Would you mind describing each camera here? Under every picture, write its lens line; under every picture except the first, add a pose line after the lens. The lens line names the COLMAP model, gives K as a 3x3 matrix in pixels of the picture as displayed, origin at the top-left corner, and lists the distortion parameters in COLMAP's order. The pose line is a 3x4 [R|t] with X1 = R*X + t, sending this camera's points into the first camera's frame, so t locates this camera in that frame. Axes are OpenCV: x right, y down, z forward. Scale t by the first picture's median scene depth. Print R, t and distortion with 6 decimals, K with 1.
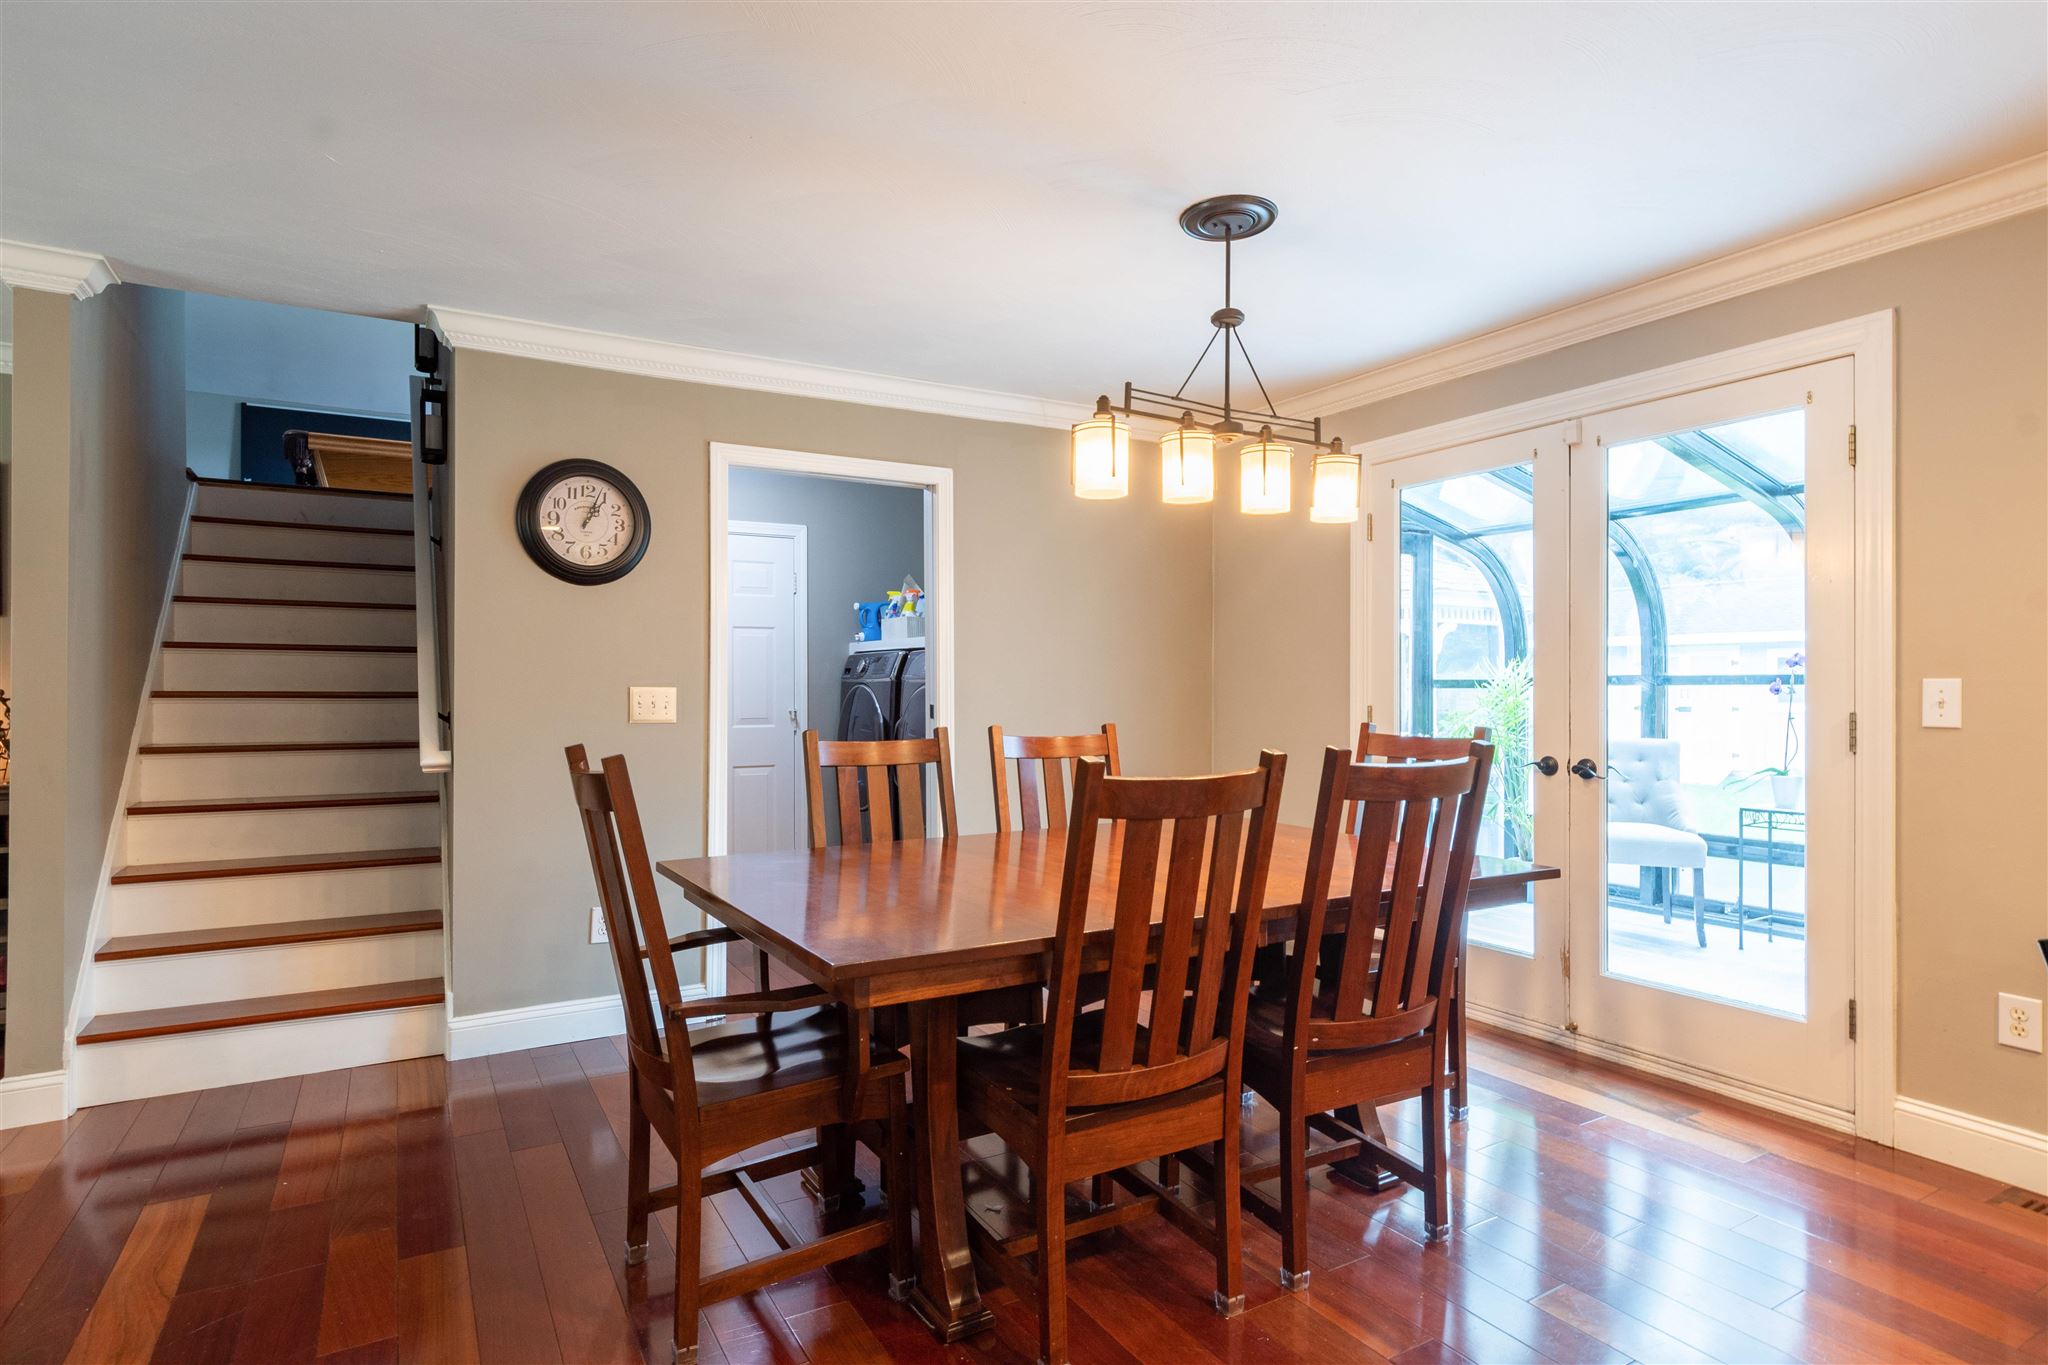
lens RADIAL K [[1127.0, 0, 1024.0], [0, 1127.0, 682.5], [0, 0, 1]] dist [0.000596, -0.000019]
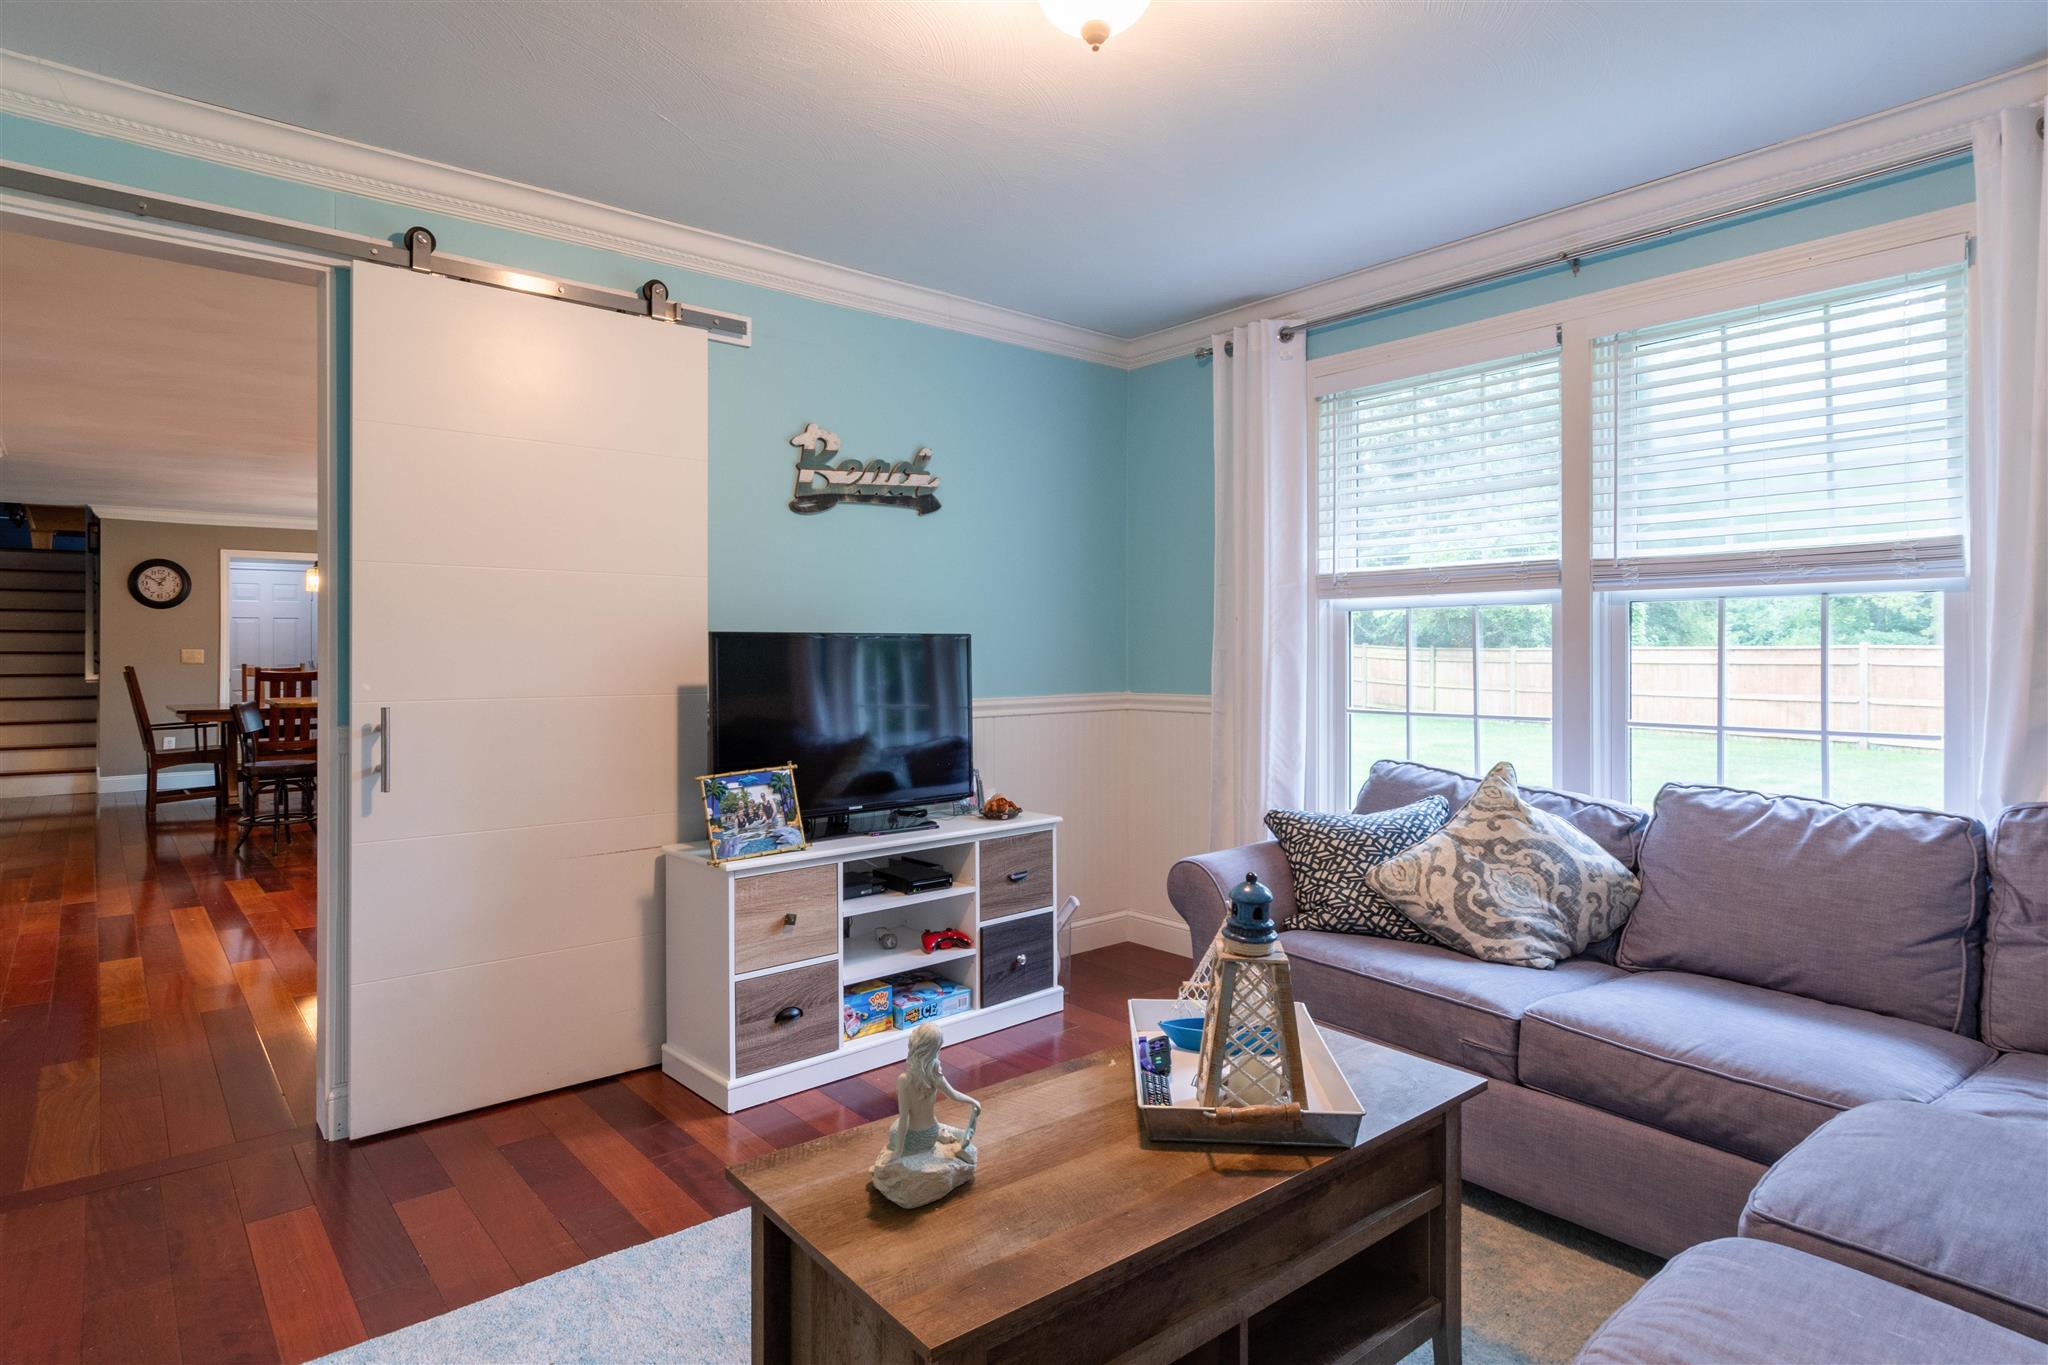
lens RADIAL K [[1106.1, 0, 1023.2], [0, 1106.1, 646.9], [0, 0, 1]] dist [-0.001420, -0.000686]
pose [[0.982709, -0.003317, 0.185128, 1.061488], [0.003665, 0.999992, -0.001538, 0.009762], [-0.185121, 0.002190, 0.982713, -1.804667]]
